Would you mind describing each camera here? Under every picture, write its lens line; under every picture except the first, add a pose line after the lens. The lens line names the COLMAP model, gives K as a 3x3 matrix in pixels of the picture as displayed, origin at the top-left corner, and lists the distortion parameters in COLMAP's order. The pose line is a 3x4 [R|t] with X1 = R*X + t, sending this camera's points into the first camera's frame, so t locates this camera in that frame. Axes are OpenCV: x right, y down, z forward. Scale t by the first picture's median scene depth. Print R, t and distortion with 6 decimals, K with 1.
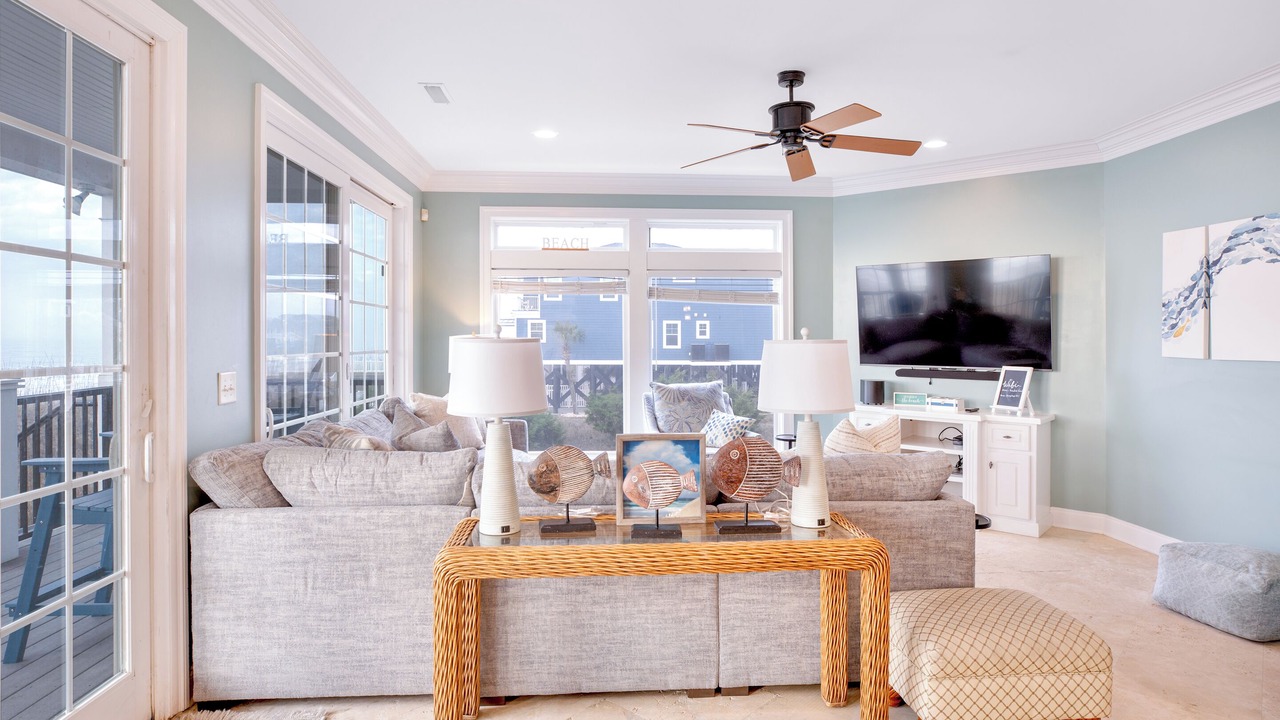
lens RADIAL K [[717.0, 0, 640.0], [0, 717.0, 360.0], [0, 0, 1]] dist [-0.022539, 0.000229]
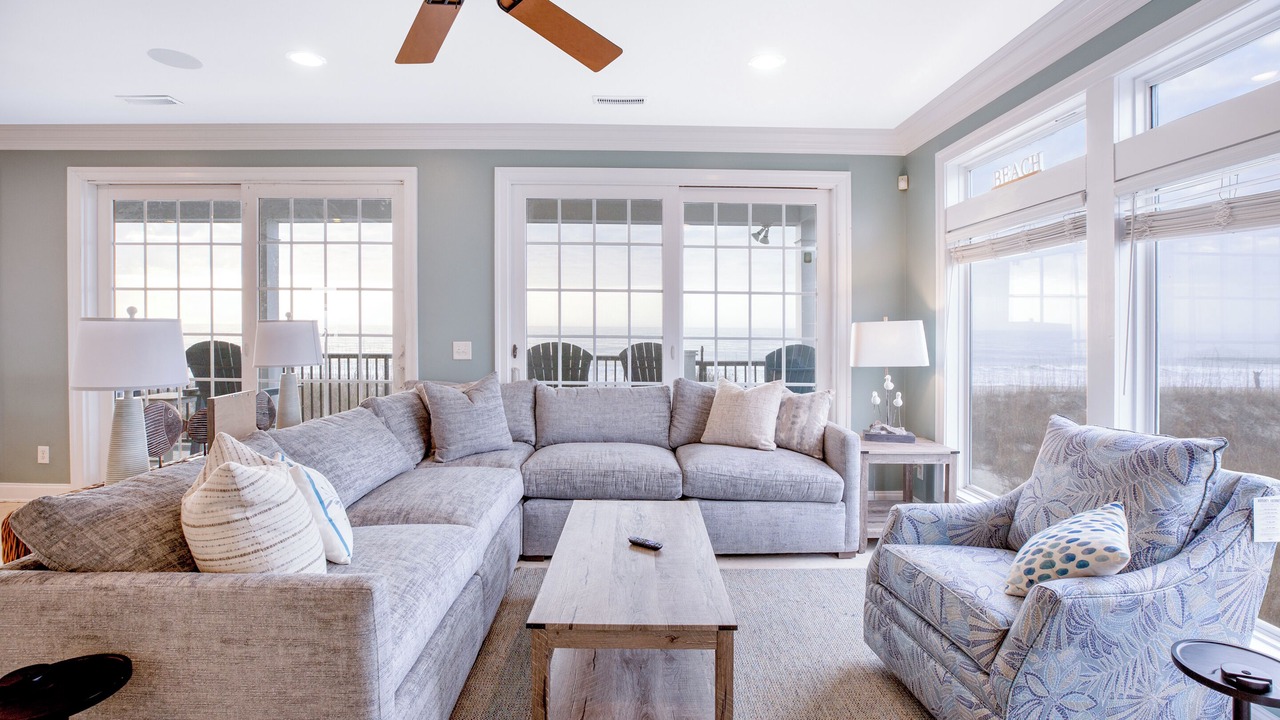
lens RADIAL K [[598.4, 0, 635.7], [0, 598.4, 325.9], [0, 0, 1]] dist [-0.032410, 0.000598]
pose [[-0.044649, -0.002713, -0.998999, 0.488376], [-0.037470, 0.999297, -0.001039, -0.020597], [0.998300, 0.037386, -0.044719, 0.821975]]
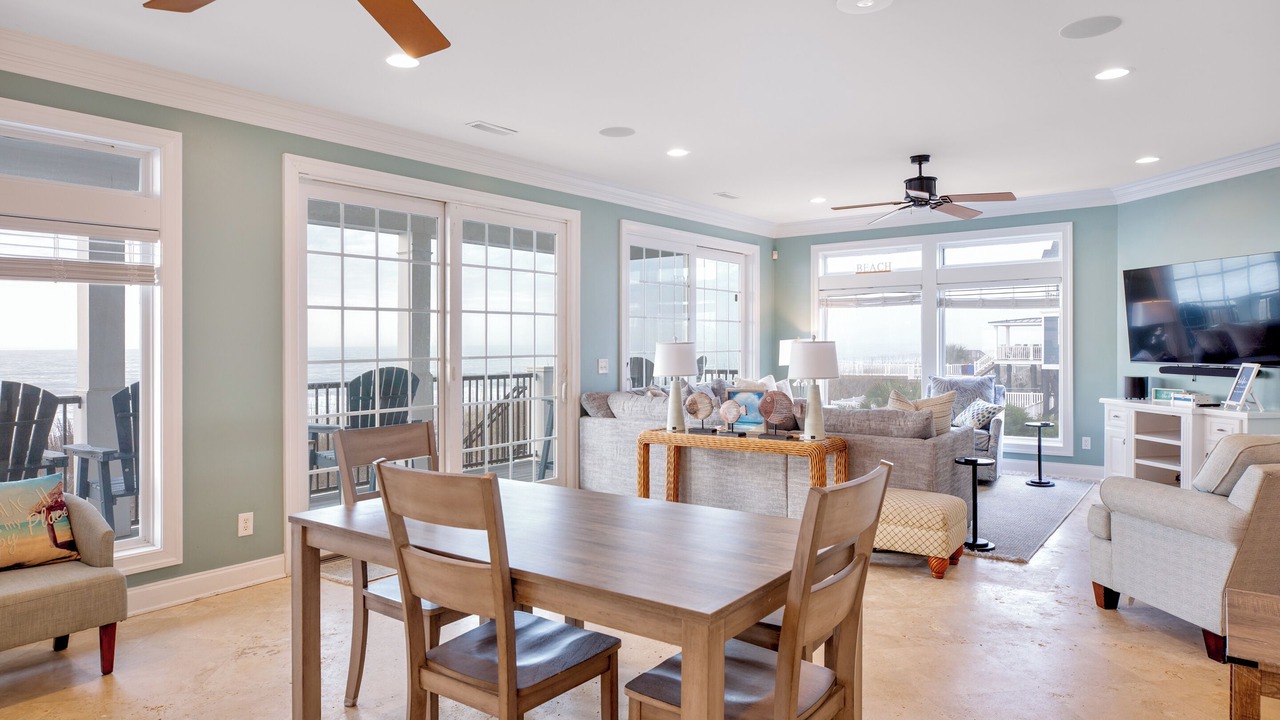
lens RADIAL K [[767.3, 0, 636.2], [0, 767.3, 368.2], [0, 0, 1]] dist [-0.015122, 0.004155]
pose [[0.756764, 0.011093, -0.653594, 0.562444], [-0.007823, 0.999938, 0.007913, 0.014223], [0.653642, -0.000875, 0.756804, -0.387296]]
